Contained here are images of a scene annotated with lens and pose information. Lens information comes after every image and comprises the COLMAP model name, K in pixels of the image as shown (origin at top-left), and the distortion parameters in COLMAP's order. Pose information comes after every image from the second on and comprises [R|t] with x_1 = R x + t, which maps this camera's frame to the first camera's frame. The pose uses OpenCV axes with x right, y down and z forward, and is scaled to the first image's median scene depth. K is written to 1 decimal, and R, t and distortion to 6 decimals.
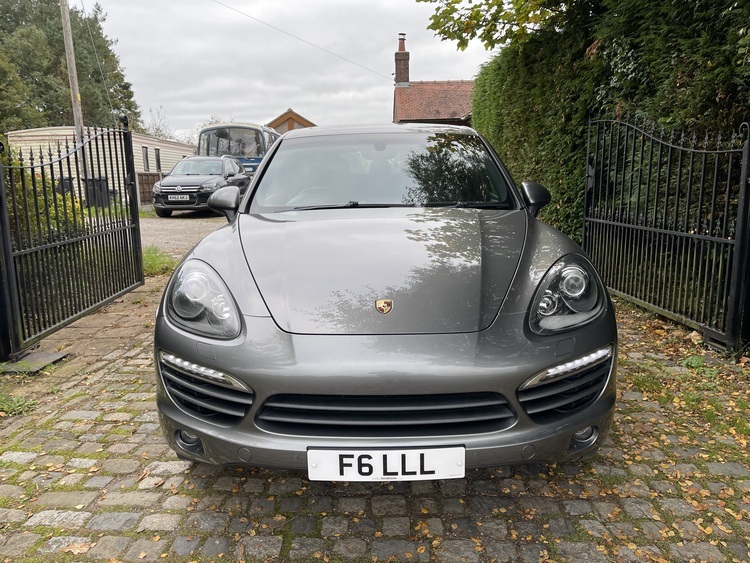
lens RADIAL K [[569.1, 0, 374.1], [0, 569.1, 275.8], [0, 0, 1]] dist [0.099573, -0.127494]
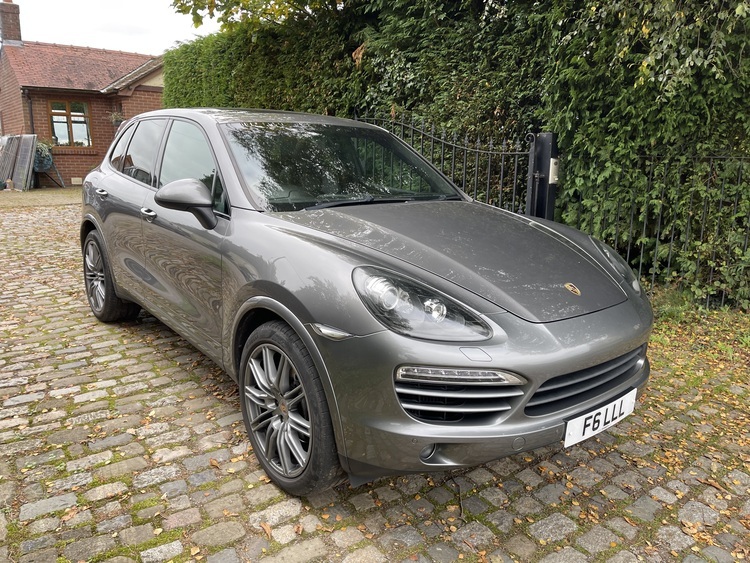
lens RADIAL K [[569.1, 0, 374.1], [0, 569.1, 275.8], [0, 0, 1]] dist [0.099573, -0.127494]
pose [[0.767324, -0.103099, 0.632918, -0.413854], [0.083925, 0.994647, 0.060275, -0.030822], [-0.635744, 0.006868, 0.771869, 0.138450]]
